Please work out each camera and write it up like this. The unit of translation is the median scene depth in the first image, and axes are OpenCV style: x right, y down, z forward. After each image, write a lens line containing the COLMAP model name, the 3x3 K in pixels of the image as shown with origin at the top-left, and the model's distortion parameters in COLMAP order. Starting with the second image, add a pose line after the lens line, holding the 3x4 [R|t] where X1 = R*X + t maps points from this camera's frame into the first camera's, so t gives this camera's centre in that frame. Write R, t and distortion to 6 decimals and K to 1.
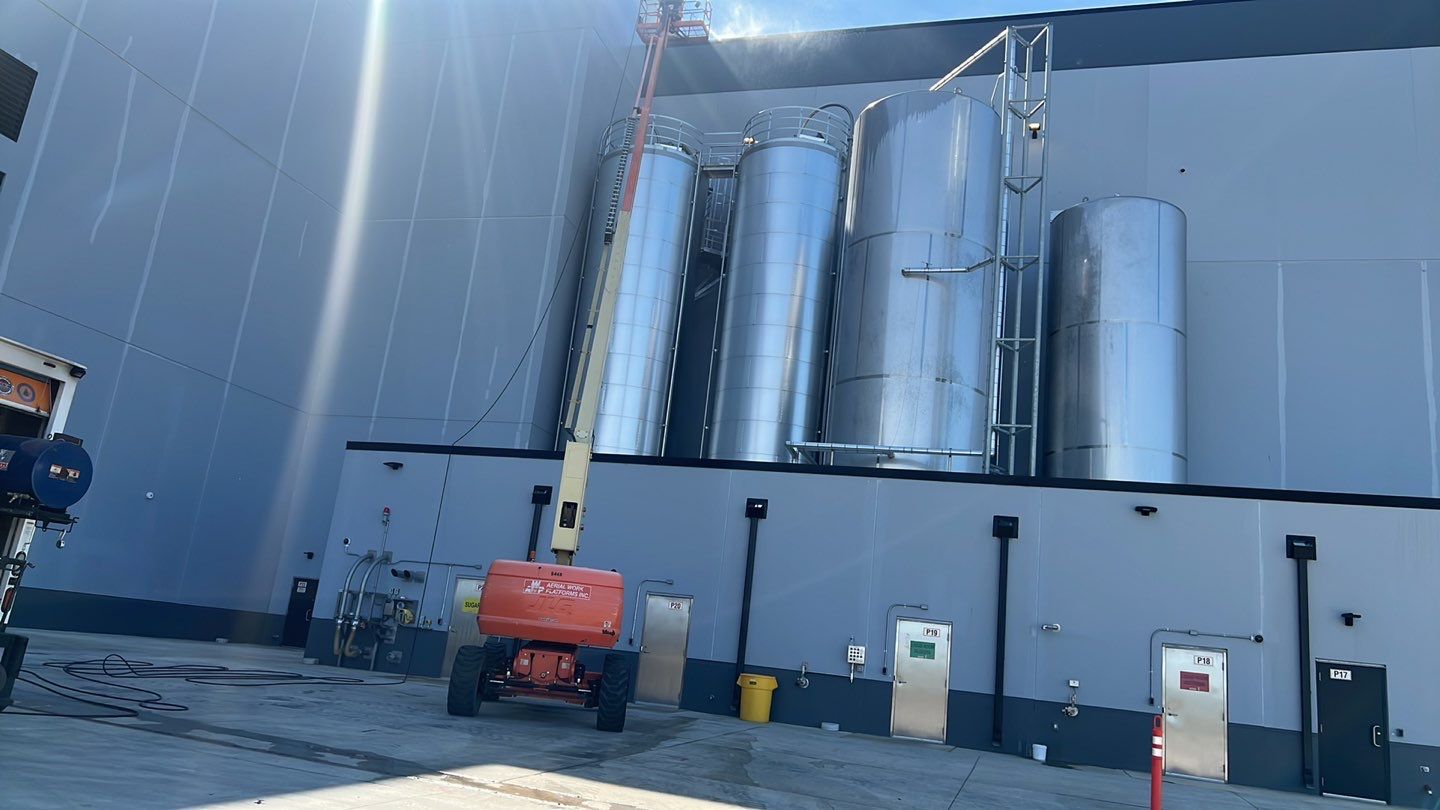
lens RADIAL K [[1026.8, 0, 721.8], [0, 1026.8, 408.6], [0, 0, 1]] dist [0.021917, -0.002845]
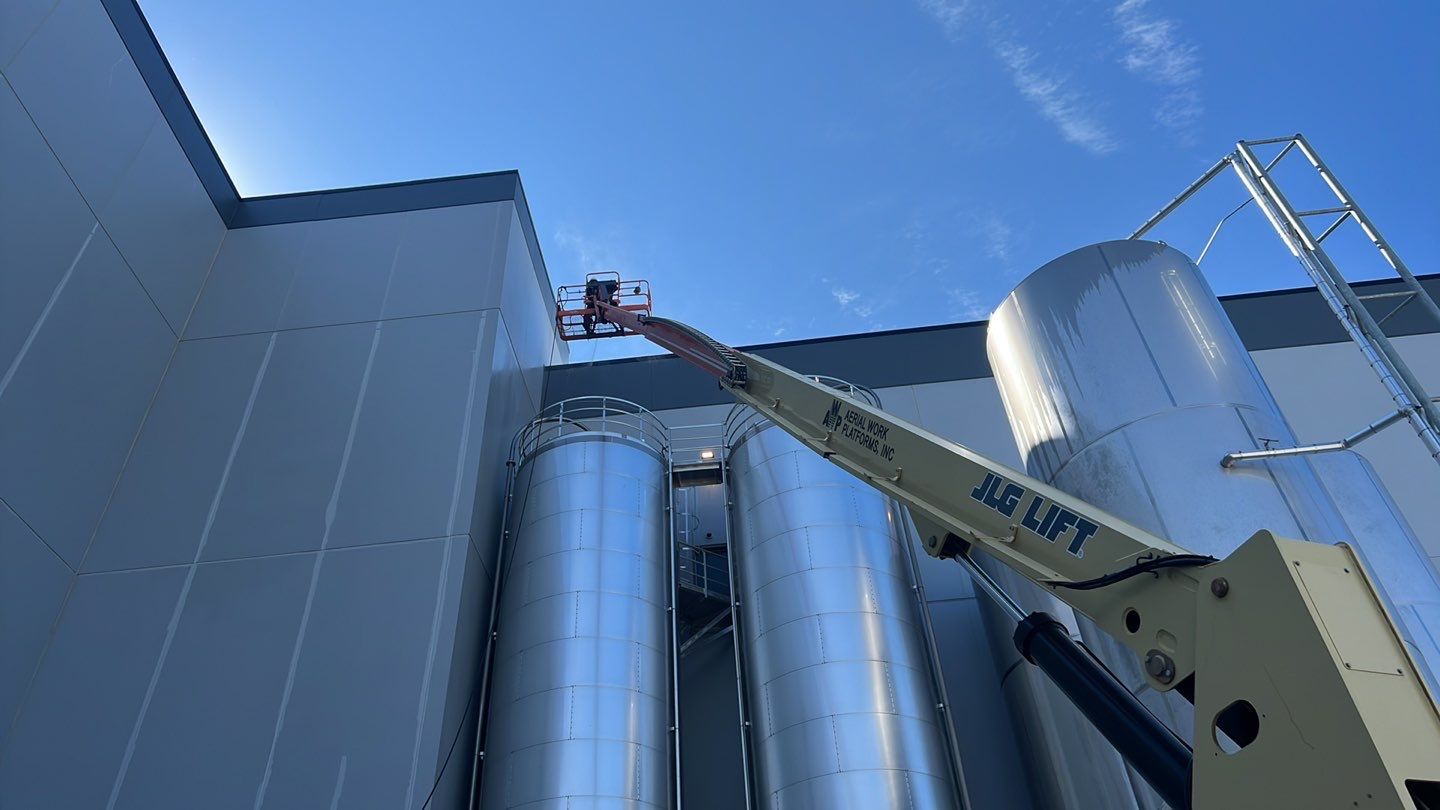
lens RADIAL K [[1026.8, 0, 721.8], [0, 1026.8, 408.6], [0, 0, 1]] dist [0.021917, -0.002845]
pose [[0.965407, 0.016199, 0.260243, -0.252849], [0.109921, 0.879766, -0.462526, 0.080400], [-0.236446, 0.475132, 0.847551, 0.586018]]
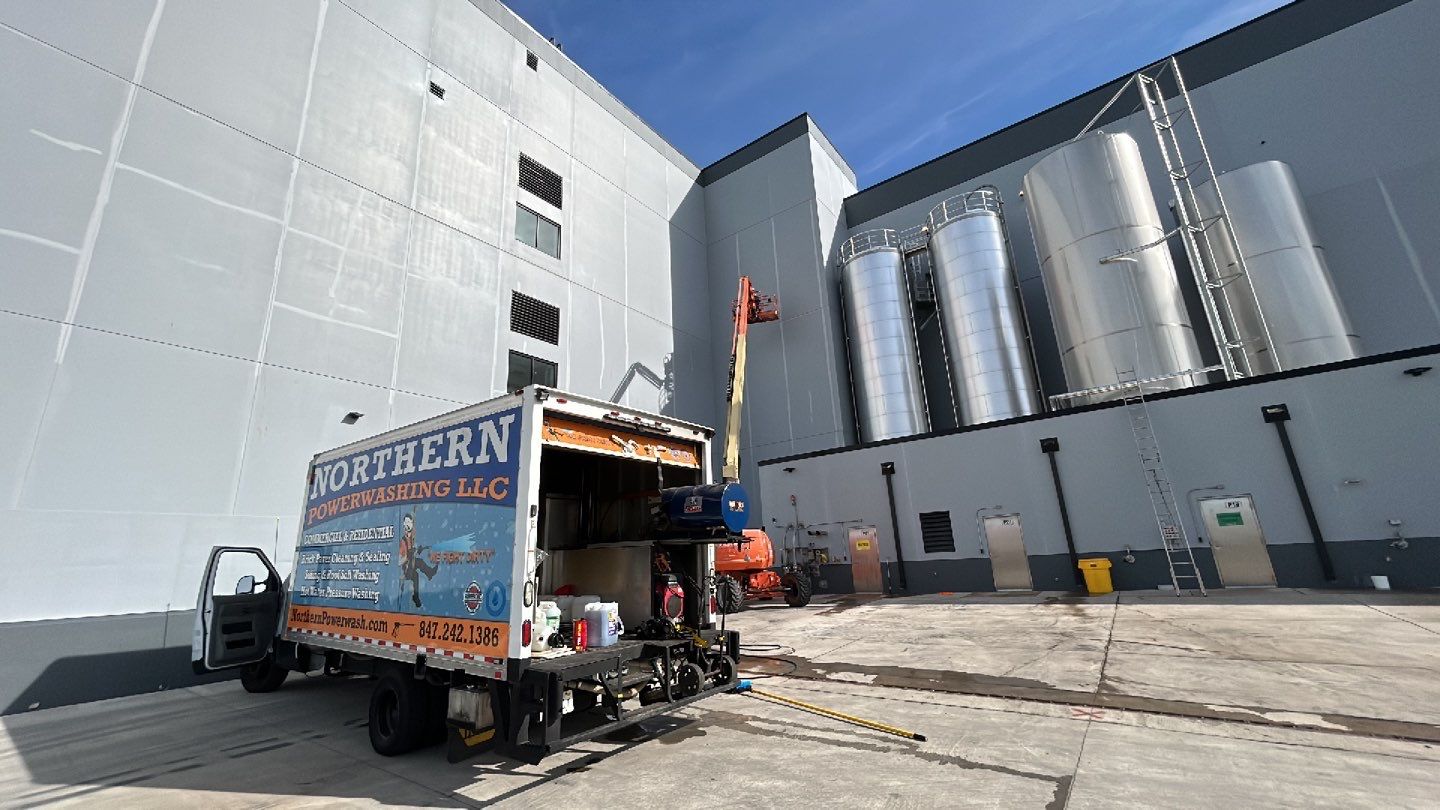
lens RADIAL K [[559.9, 0, 719.3], [0, 559.9, 406.0], [0, 0, 1]] dist [-0.001476, 0.000349]
pose [[0.927493, -0.244195, -0.283065, -0.149646], [0.233167, 0.969725, -0.072566, -0.005502], [0.292216, 0.001303, 0.956352, 0.107373]]
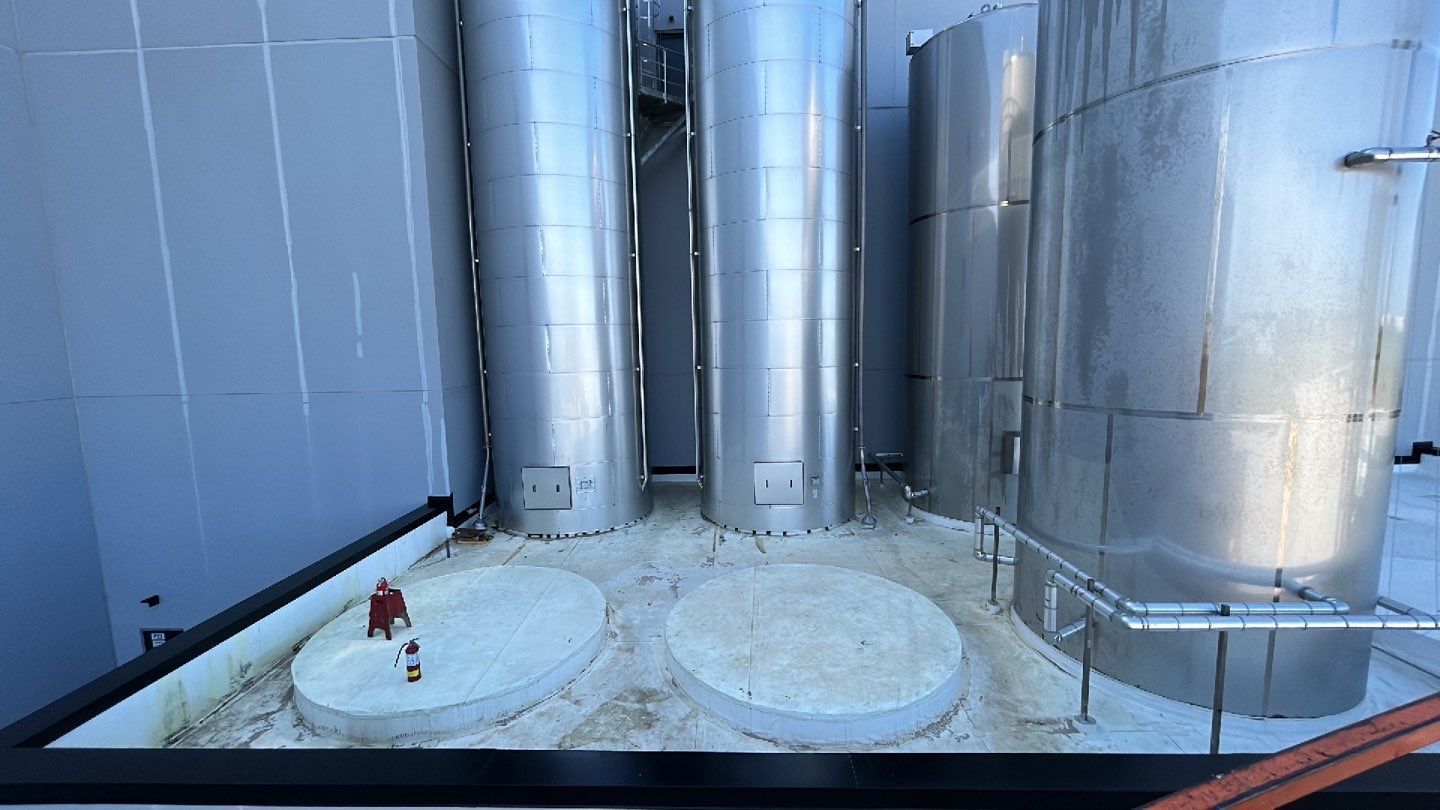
lens RADIAL K [[560.5, 0, 718.2], [0, 560.5, 407.6], [0, 0, 1]] dist [0.000211, -0.000384]
pose [[0.957230, -0.161569, 0.240013, -0.144749], [0.063193, 0.926276, 0.371510, -0.143677], [-0.282343, -0.340454, 0.896869, 0.866246]]
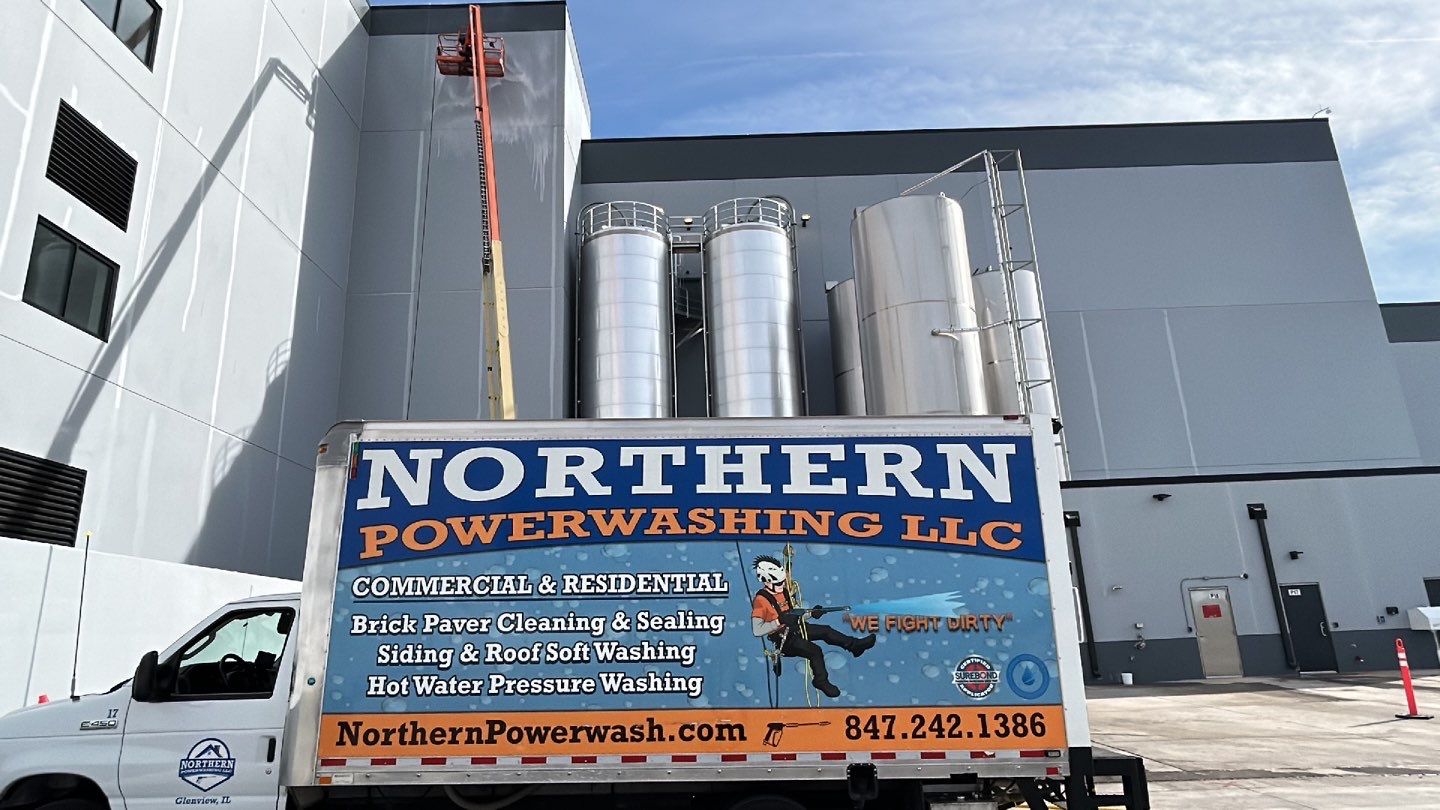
lens RADIAL K [[841.0, 0, 720.0], [0, 841.0, 405.0], [0, 0, 1]] dist [0.001954, -0.002018]
pose [[0.943424, -0.064696, 0.325216, -0.453080], [0.071023, 0.997446, -0.007607, -0.052911], [-0.323893, 0.030274, 0.945609, 0.076718]]
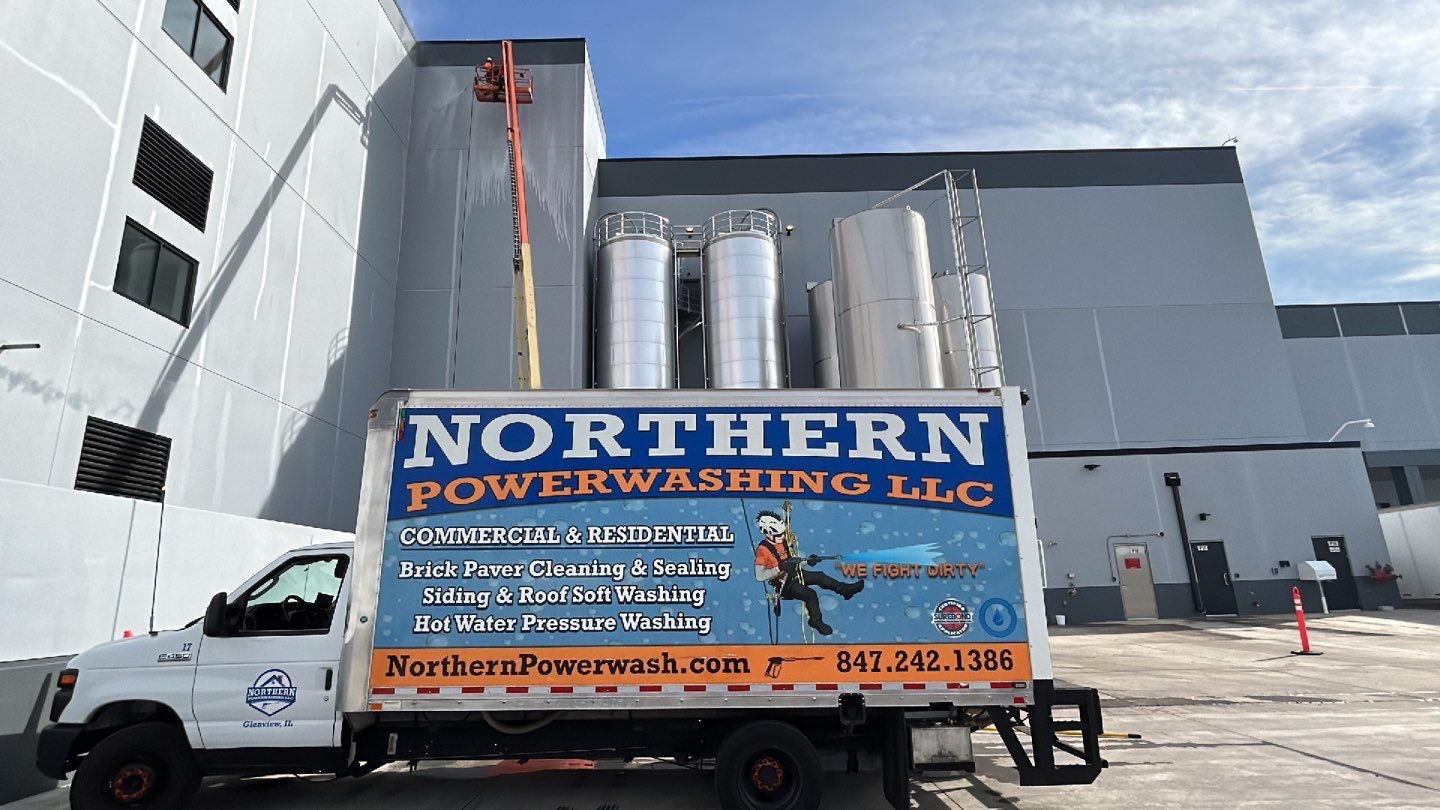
lens RADIAL K [[710.3, 0, 720.0], [0, 710.3, 405.0], [0, 0, 1]] dist [0.000088, 0.000433]
pose [[0.941005, -0.065995, 0.331895, -0.453625], [0.064687, 0.997793, 0.014998, -0.049200], [-0.332152, 0.007356, 0.943197, 0.089921]]
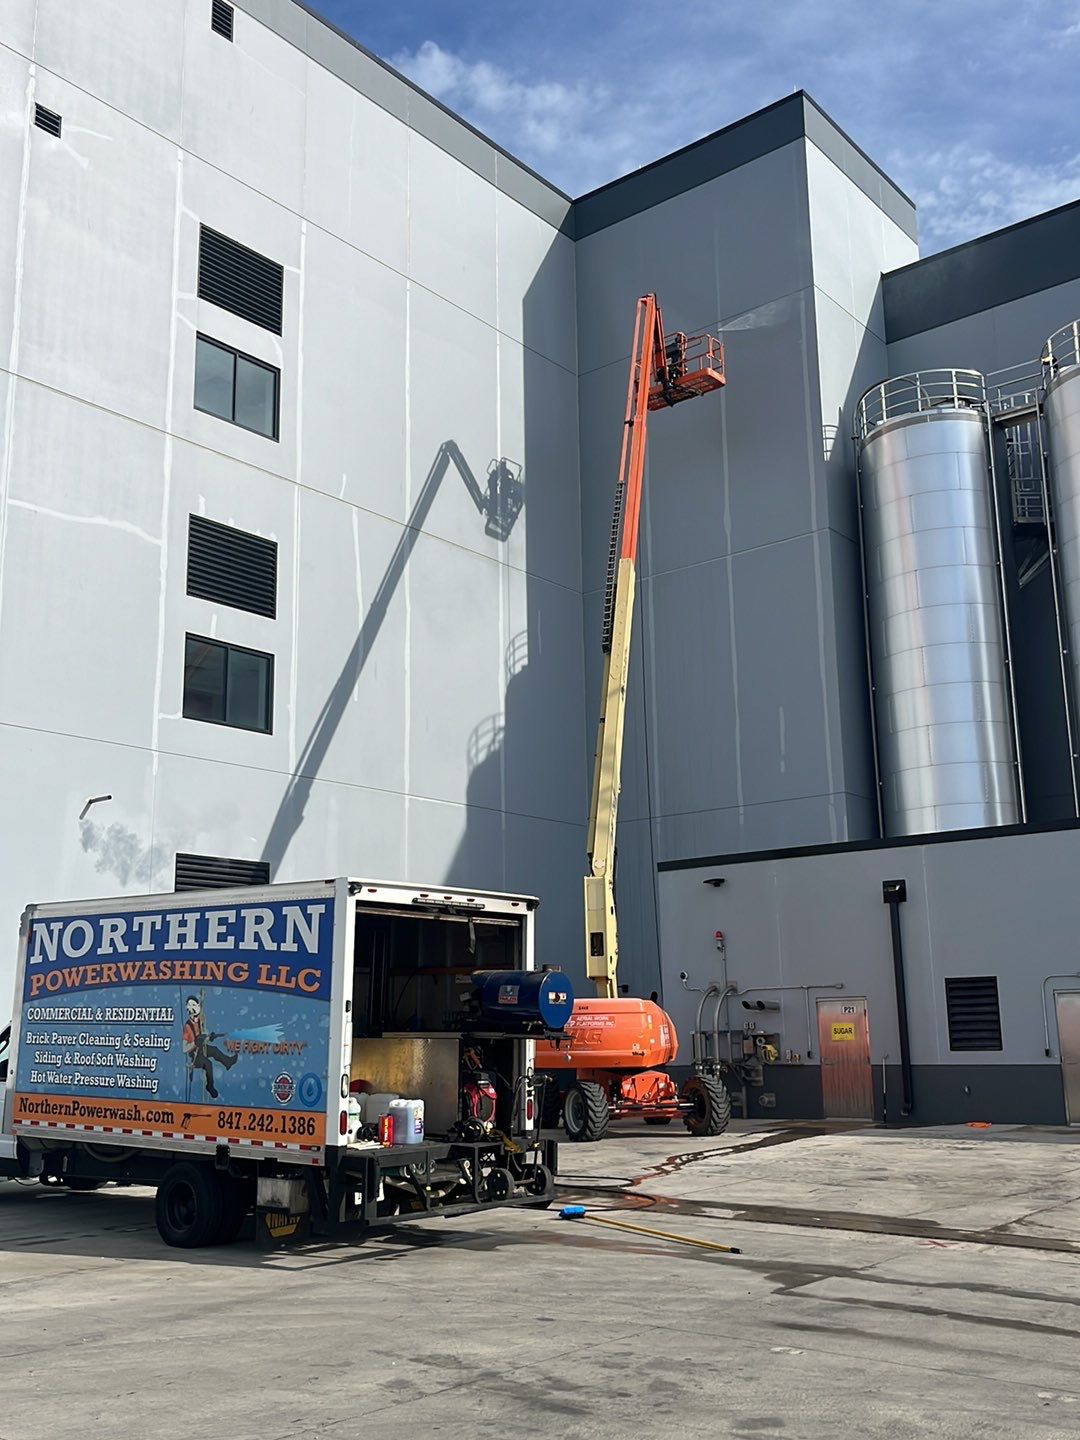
lens RADIAL K [[1414.0, 0, 547.9], [0, 1414.0, 729.4], [0, 0, 1]] dist [0.087449, -0.204842]
pose [[0.916828, -0.205060, -0.342604, -0.010311], [0.207224, 0.977811, -0.030712, -0.067482], [0.341300, -0.042838, 0.938978, -0.181218]]
